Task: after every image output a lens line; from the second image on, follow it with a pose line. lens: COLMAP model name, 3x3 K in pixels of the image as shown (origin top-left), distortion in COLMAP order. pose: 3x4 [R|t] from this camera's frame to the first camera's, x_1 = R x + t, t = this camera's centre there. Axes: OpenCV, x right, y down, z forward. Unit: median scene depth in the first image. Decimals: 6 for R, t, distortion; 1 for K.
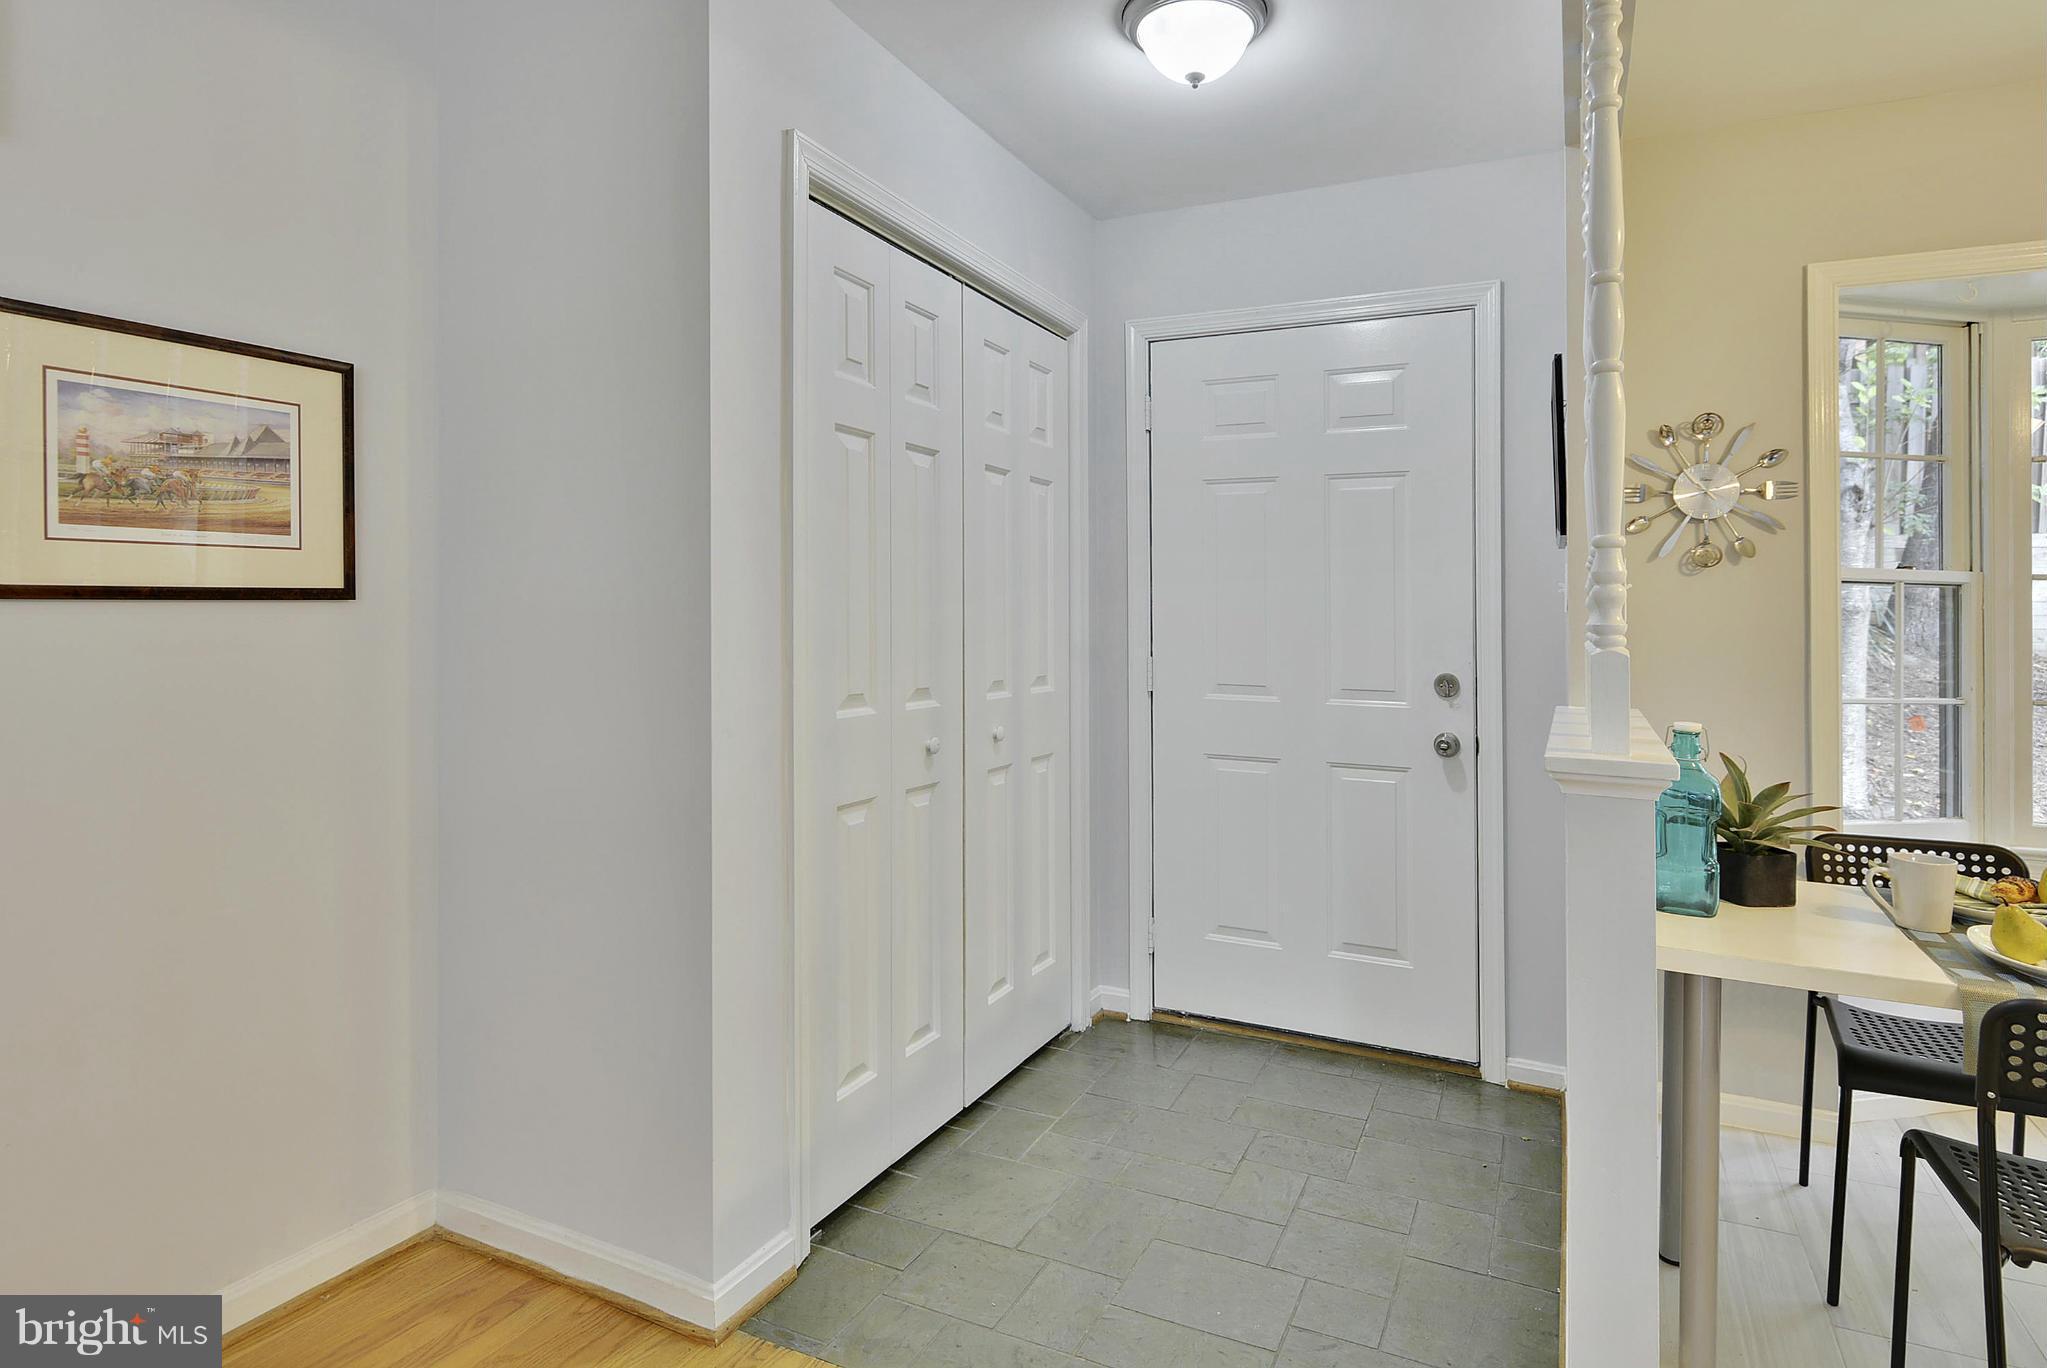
lens RADIAL K [[1105.7, 0, 1024.0], [0, 1105.7, 612.0], [0, 0, 1]] dist [0.003484, -0.007901]
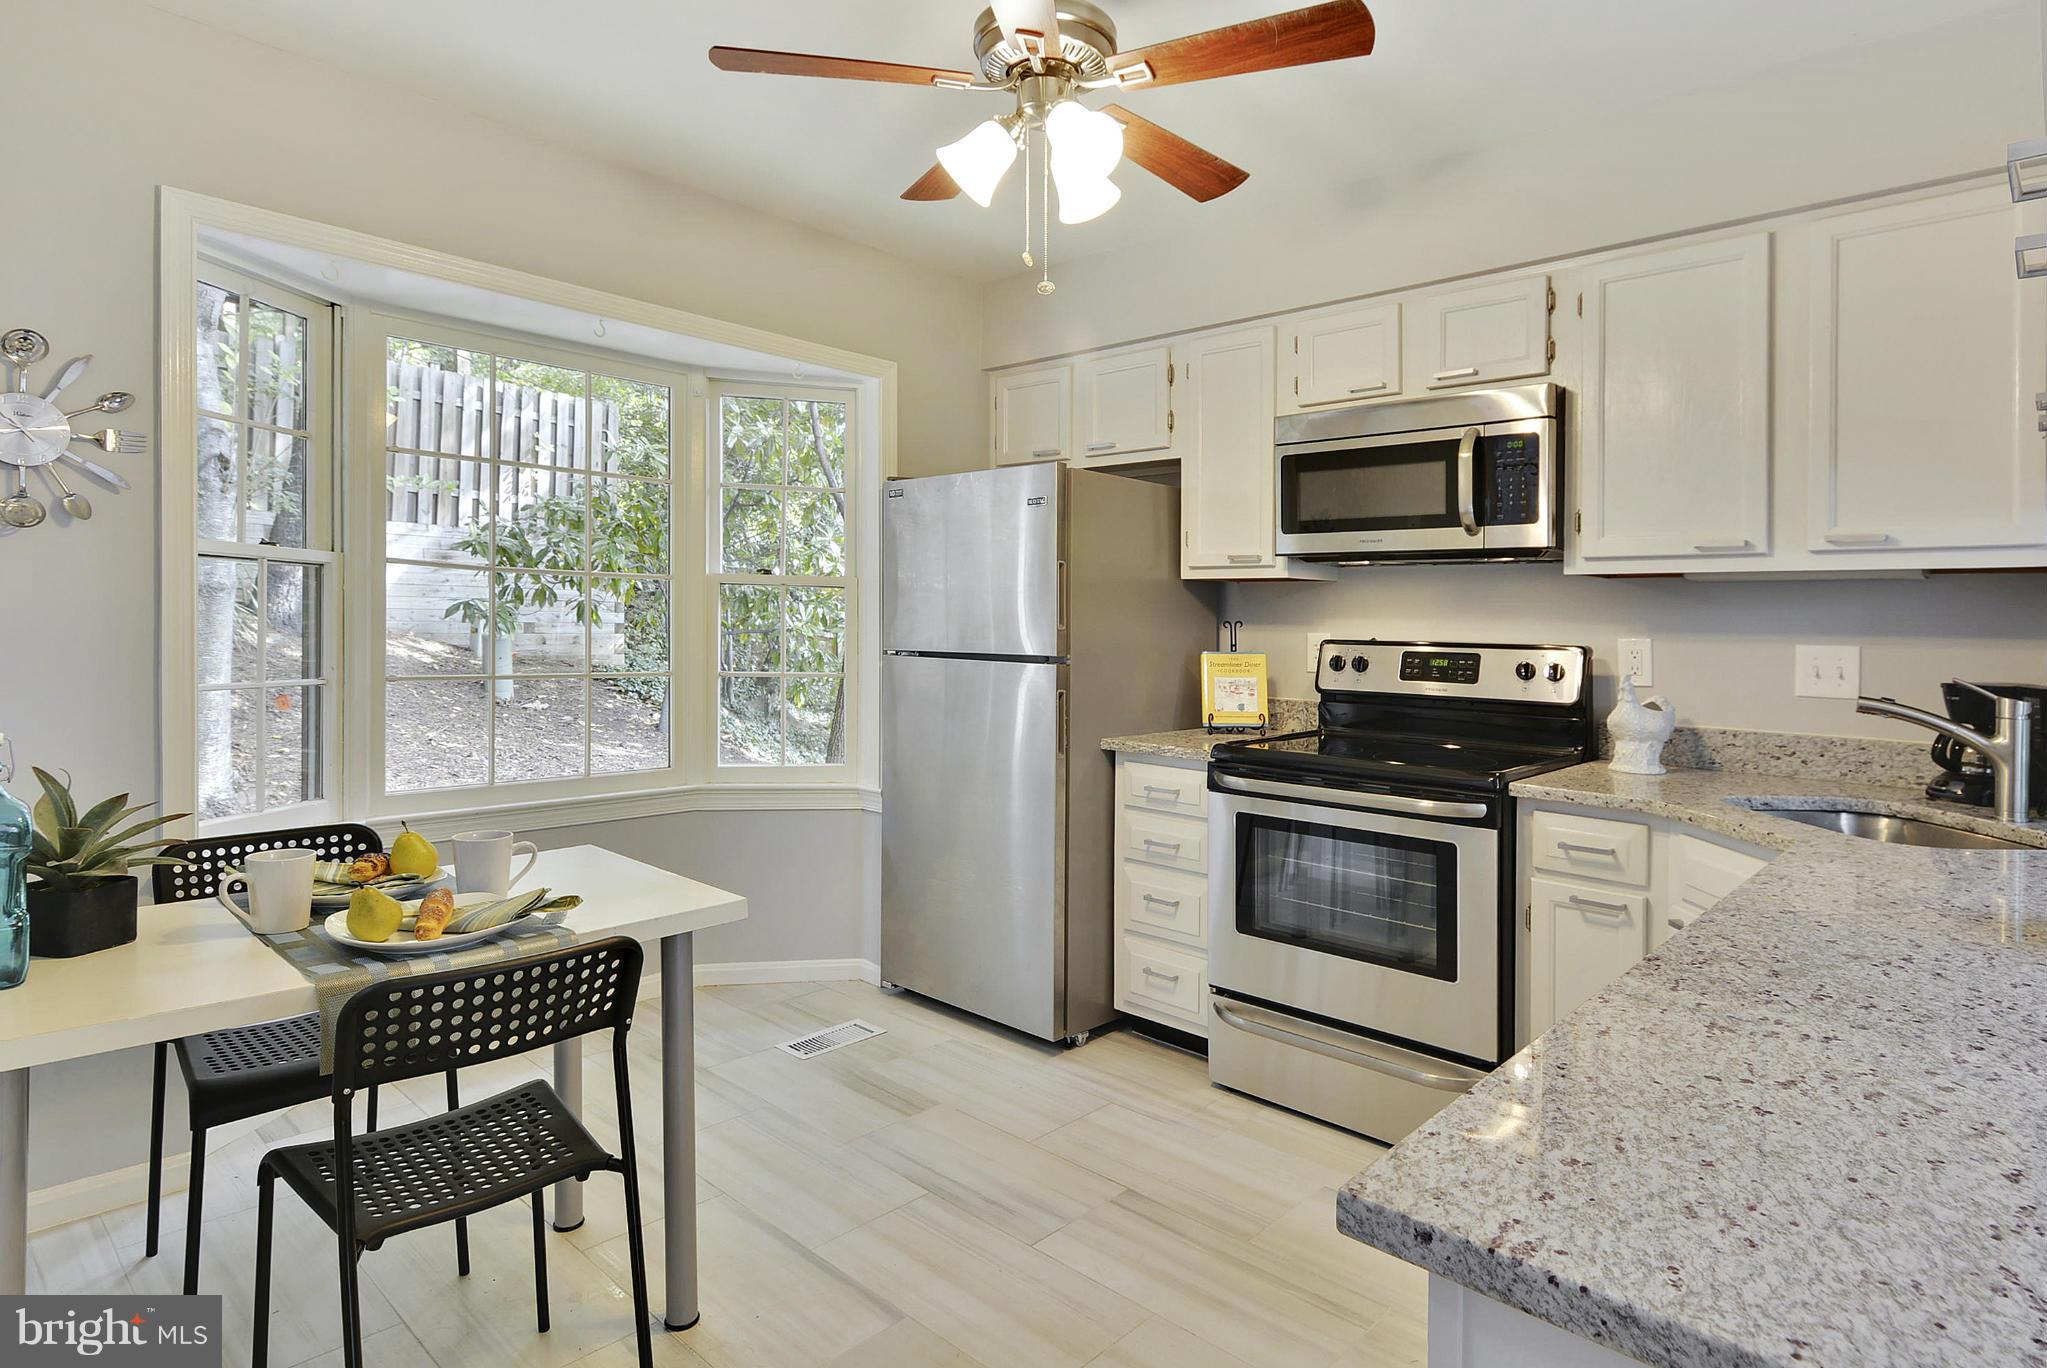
lens RADIAL K [[1104.3, 0, 1055.5], [0, 1104.3, 640.3], [0, 0, 1]] dist [0.022285, -0.015824]
pose [[0.283837, -0.021170, 0.958639, 0.085307], [-0.023745, 0.999294, 0.029099, -0.001011], [-0.958579, -0.031022, 0.283134, 0.093609]]
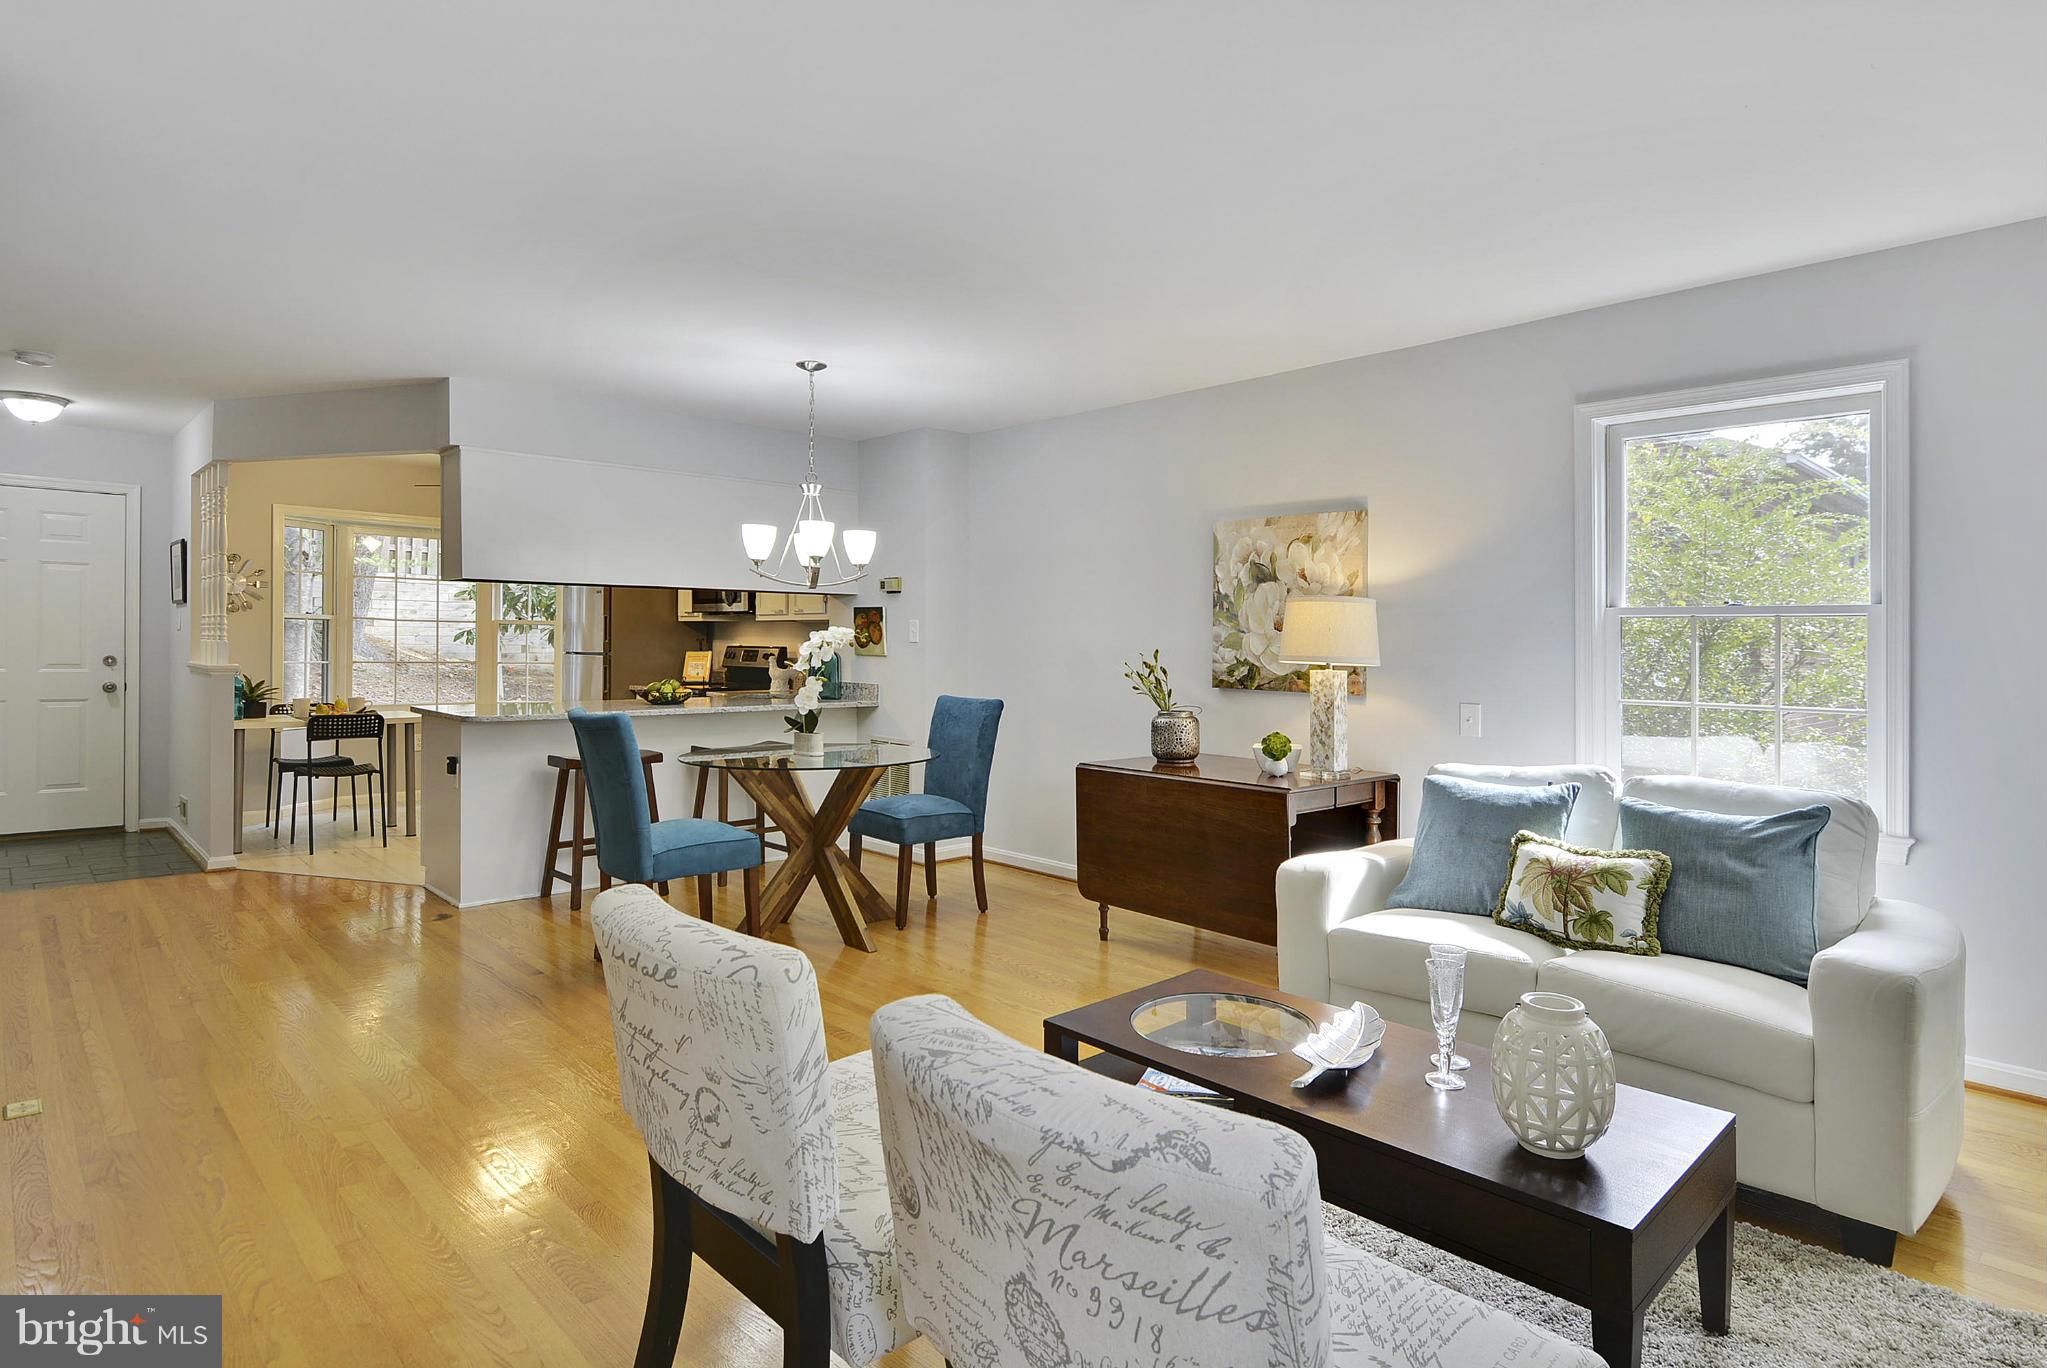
lens RADIAL K [[1073.4, 0, 1035.6], [0, 1073.4, 635.6], [0, 0, 1]] dist [0.002345, 0.000020]
pose [[0.335181, 0.000783, 0.942153, -1.367195], [-0.017953, 0.999823, 0.005557, -0.040192], [-0.941983, -0.018777, 0.335136, -1.965683]]
